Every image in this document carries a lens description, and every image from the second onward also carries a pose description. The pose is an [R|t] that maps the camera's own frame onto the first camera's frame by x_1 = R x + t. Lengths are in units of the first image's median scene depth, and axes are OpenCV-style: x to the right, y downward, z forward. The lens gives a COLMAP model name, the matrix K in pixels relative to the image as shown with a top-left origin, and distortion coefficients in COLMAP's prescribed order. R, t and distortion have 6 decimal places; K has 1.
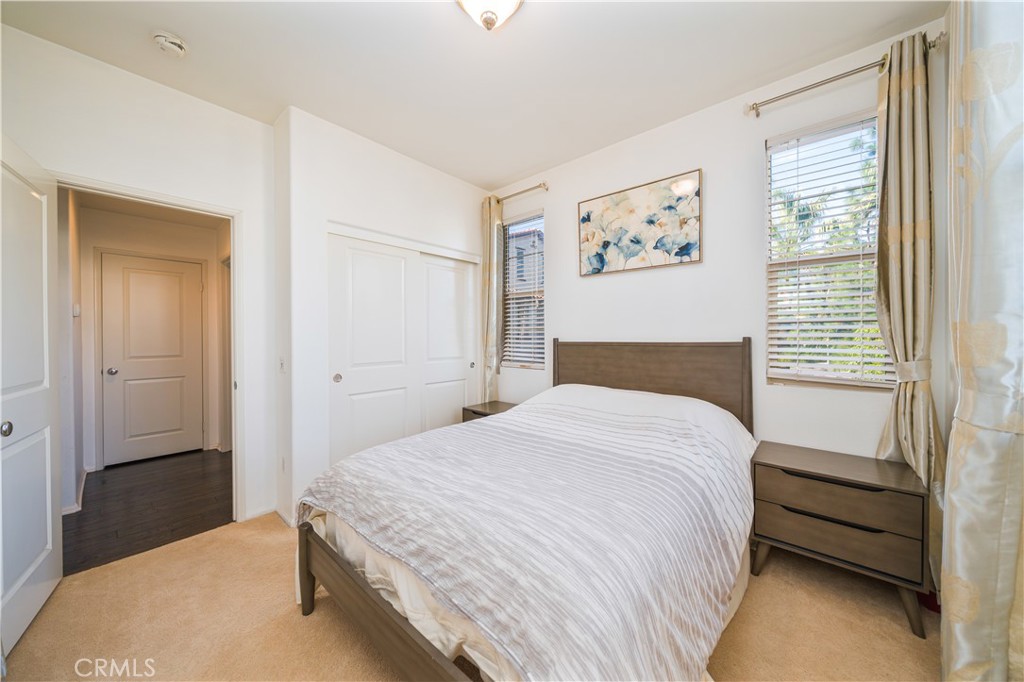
lens RADIAL K [[340.5, 0, 518.7], [0, 340.5, 341.2], [0, 0, 1]] dist [-0.000657, -0.000267]
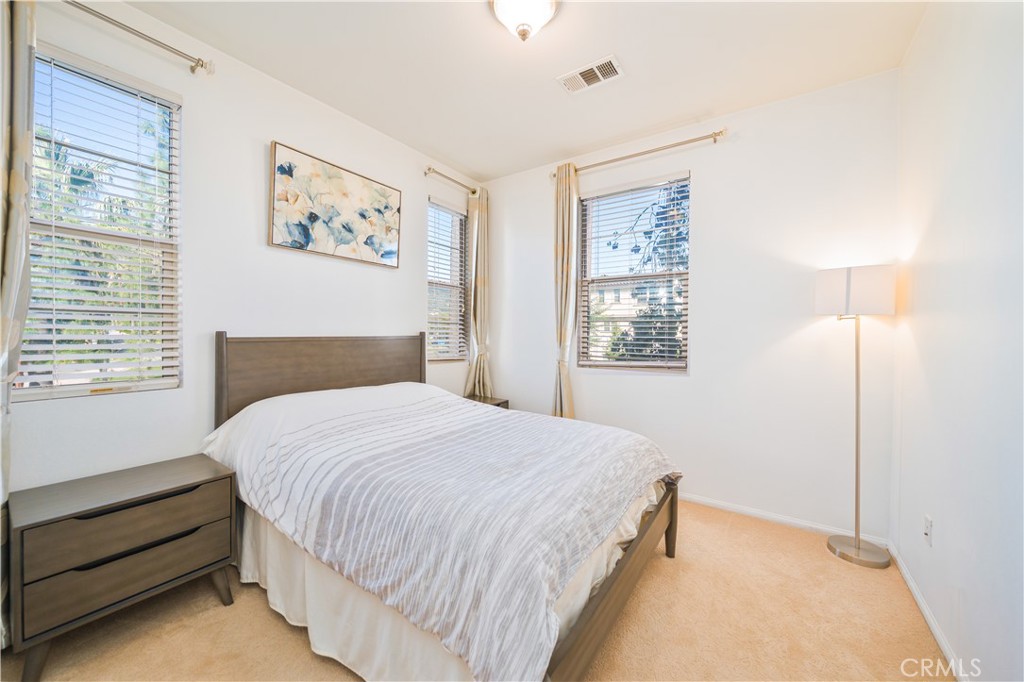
lens RADIAL K [[352.2, 0, 513.9], [0, 352.2, 338.3], [0, 0, 1]] dist [0.010810, -0.000300]
pose [[-0.053498, -0.013754, 0.998473, -0.651965], [0.005916, 0.999883, 0.014091, -0.003173], [-0.998550, 0.006660, -0.053410, 0.594395]]
